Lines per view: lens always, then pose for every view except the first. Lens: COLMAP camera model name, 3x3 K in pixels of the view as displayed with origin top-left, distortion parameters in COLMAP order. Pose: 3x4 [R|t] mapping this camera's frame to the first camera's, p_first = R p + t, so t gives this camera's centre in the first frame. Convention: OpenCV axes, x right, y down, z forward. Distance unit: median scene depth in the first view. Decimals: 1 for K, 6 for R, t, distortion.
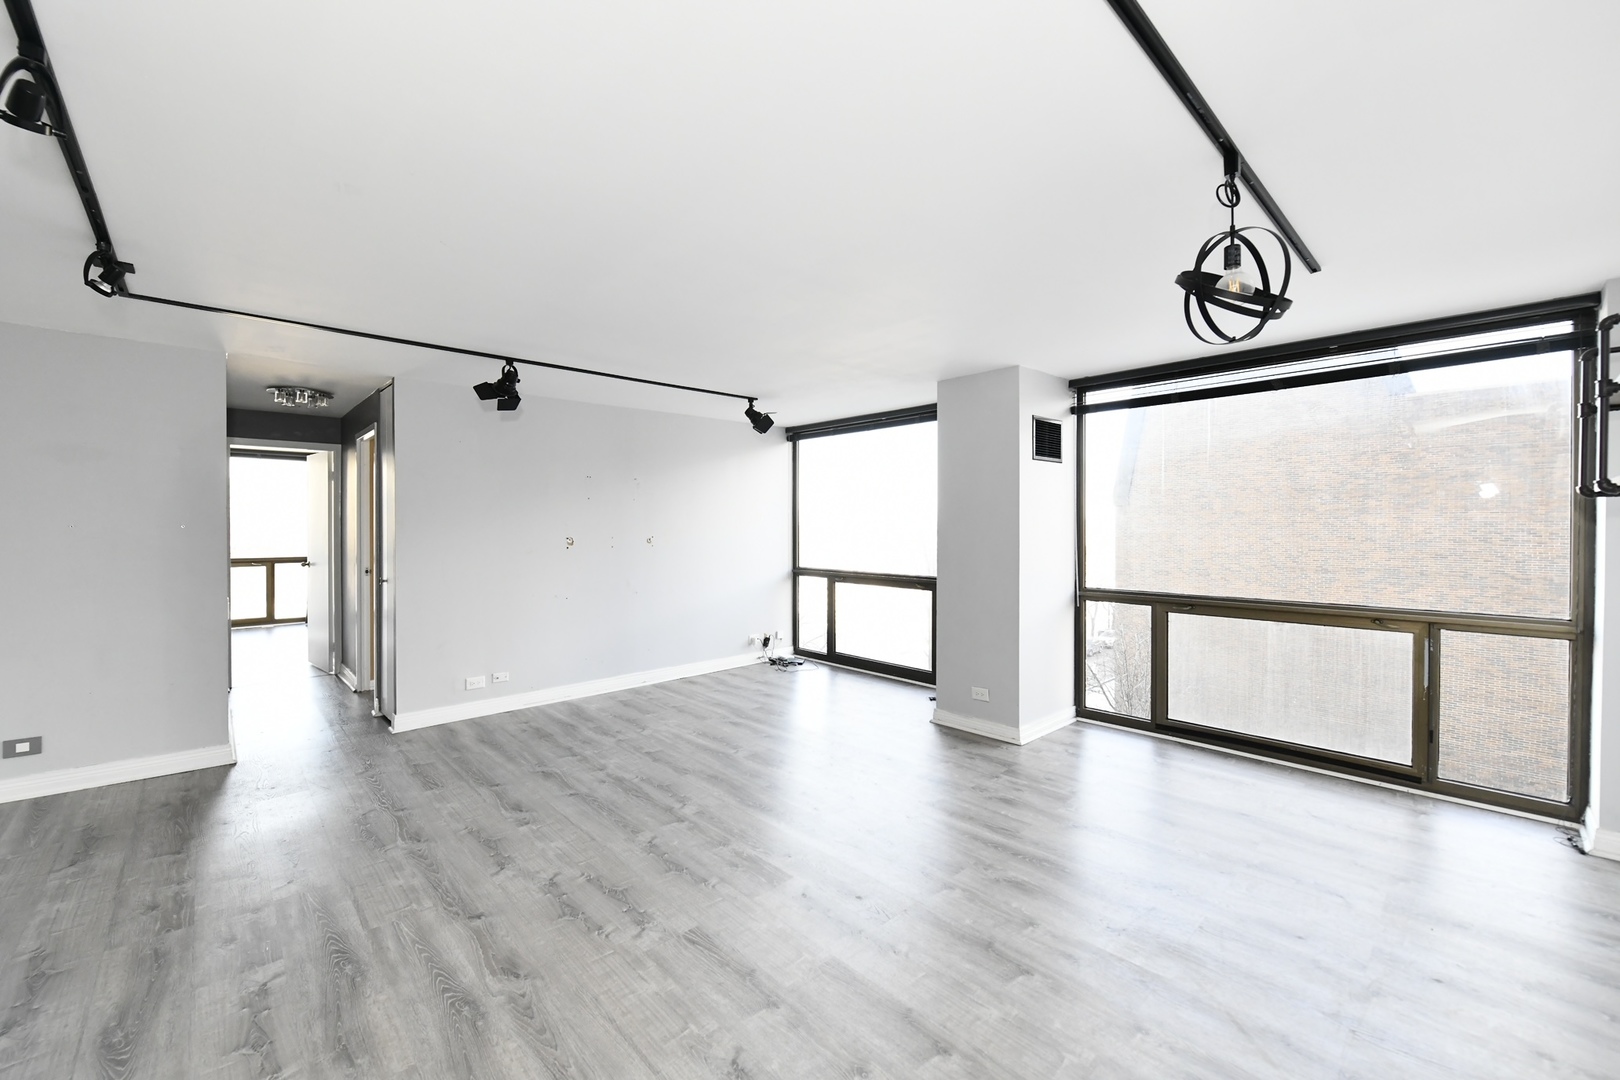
lens RADIAL K [[635.8, 0, 809.9], [0, 635.8, 535.3], [0, 0, 1]] dist [-0.012637, -0.000538]
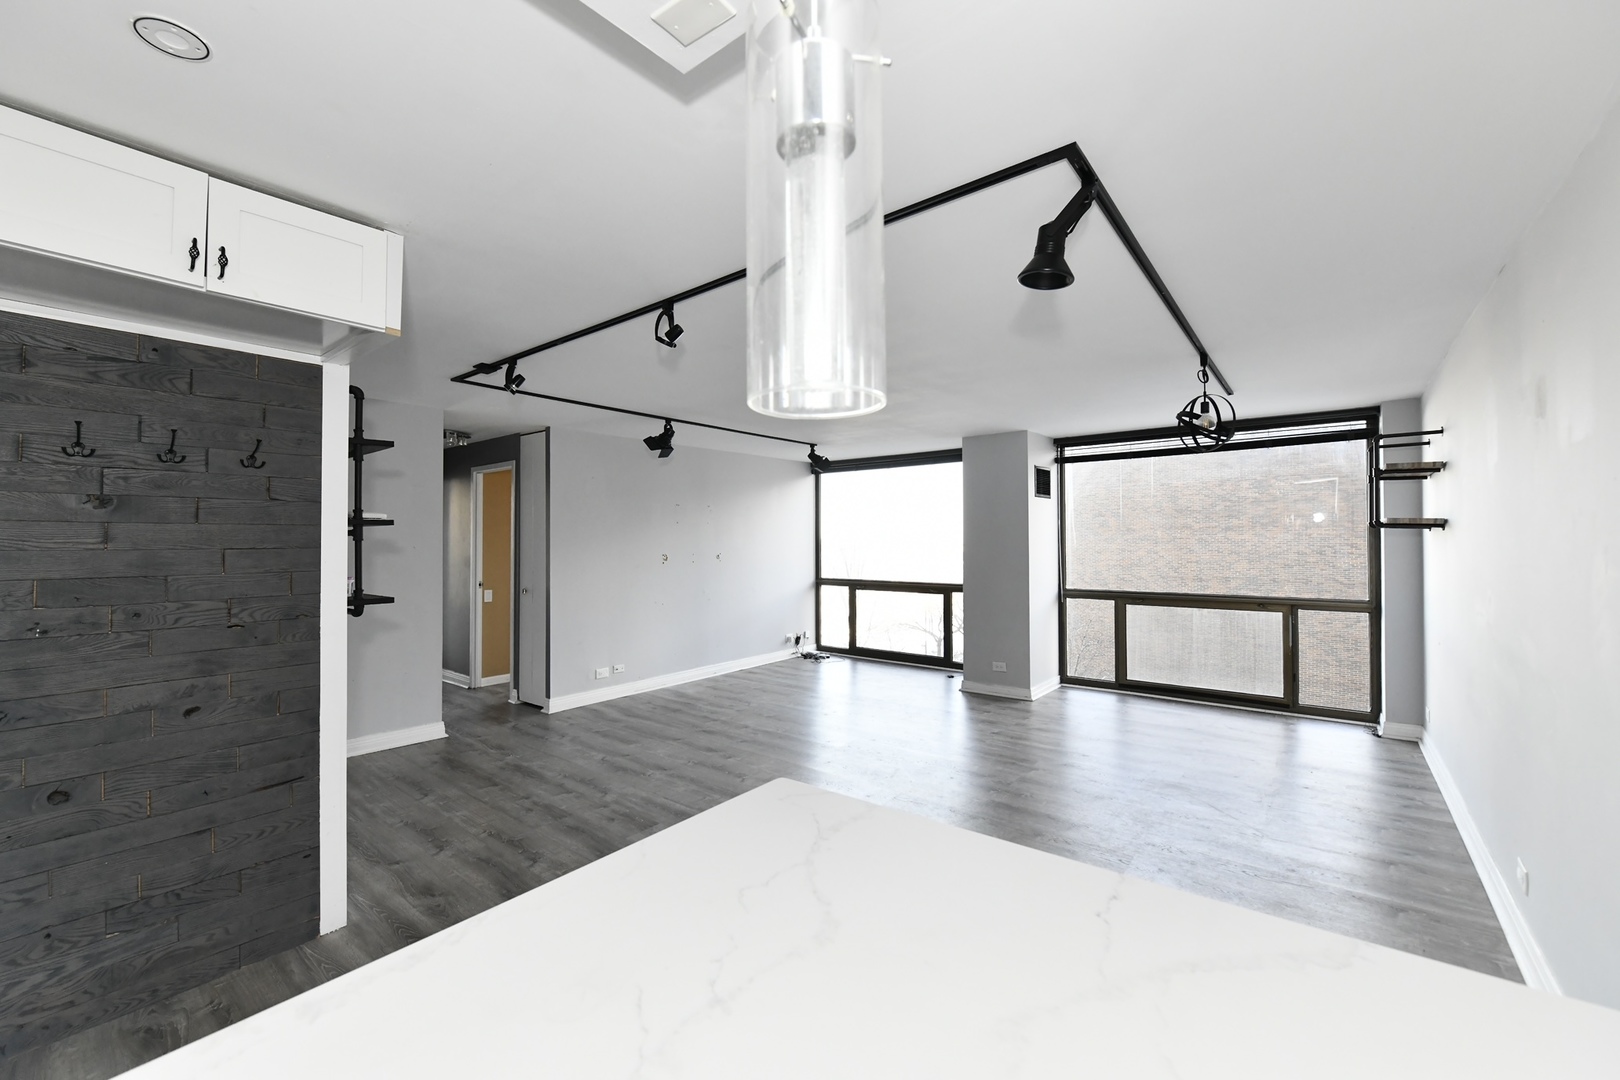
lens RADIAL K [[635.8, 0, 807.3], [0, 635.8, 538.2], [0, 0, 1]] dist [-0.012637, -0.000538]
pose [[0.990211, -0.001780, 0.139568, -0.363952], [0.004627, 0.999788, -0.020072, -0.002476], [-0.139502, 0.020522, 0.990009, -0.334209]]
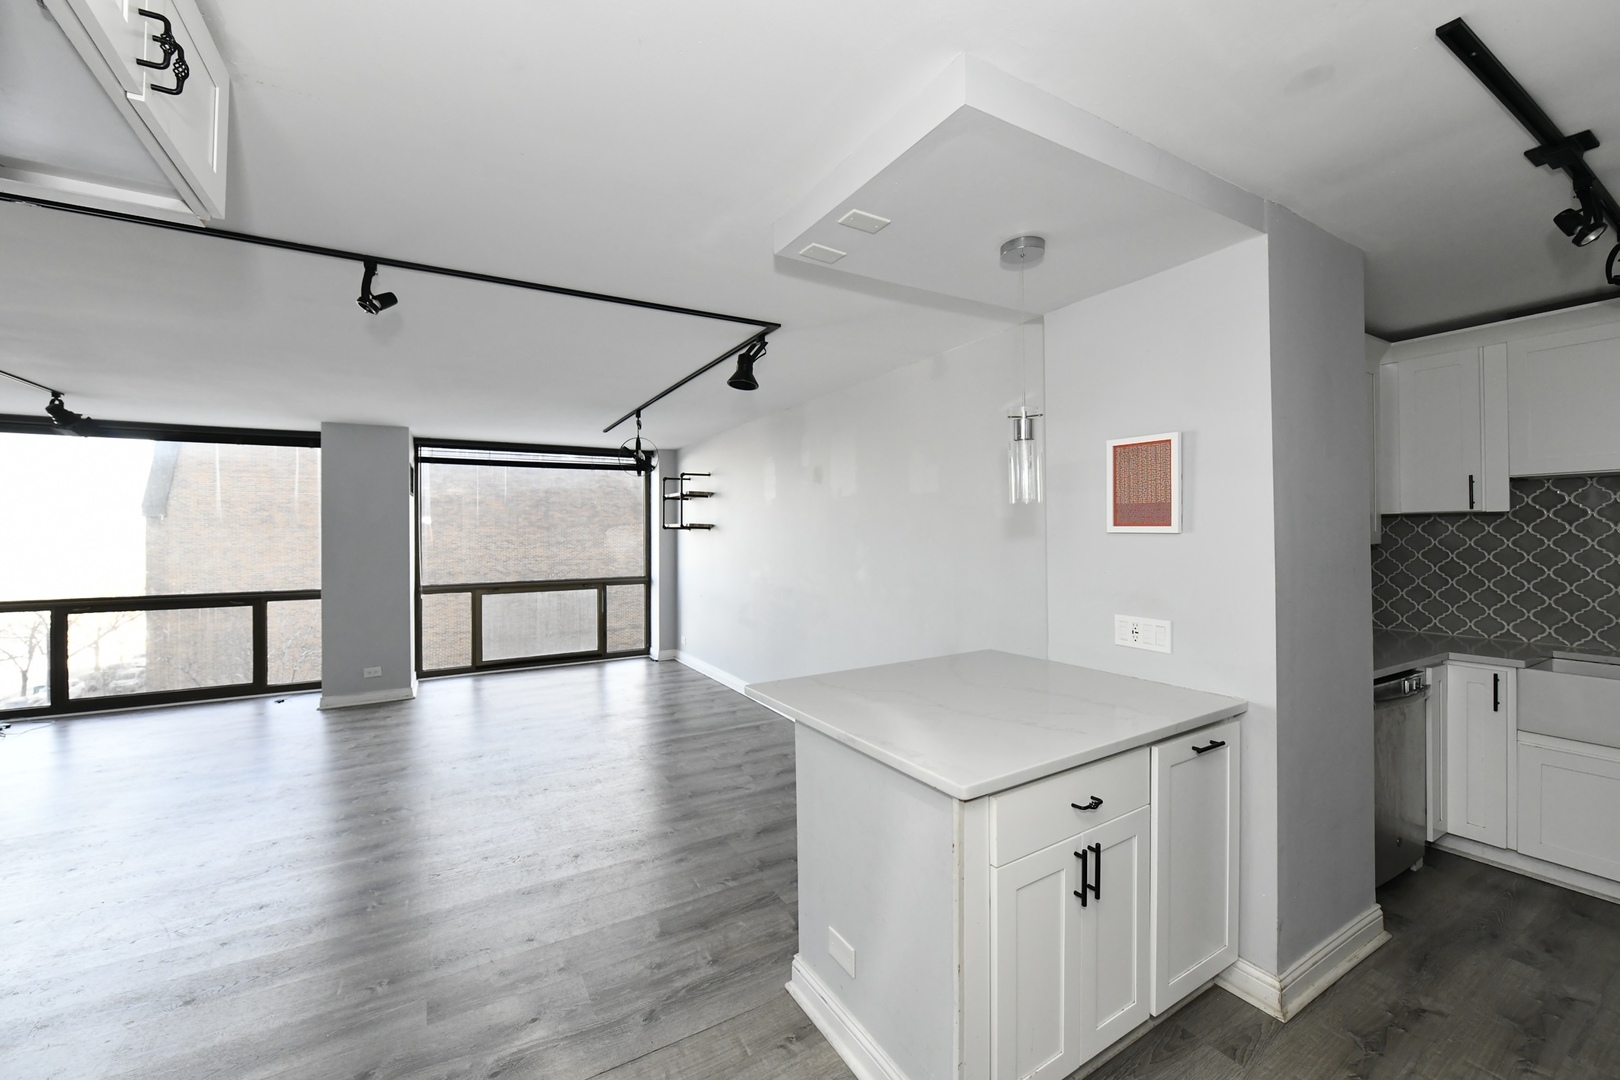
lens RADIAL K [[635.8, 0, 811.0], [0, 635.8, 531.0], [0, 0, 1]] dist [-0.012637, -0.000538]
pose [[0.207995, 0.004229, 0.978121, -0.878284], [0.021920, 0.999719, -0.008984, -0.007724], [-0.977884, 0.023308, 0.207843, -0.159583]]
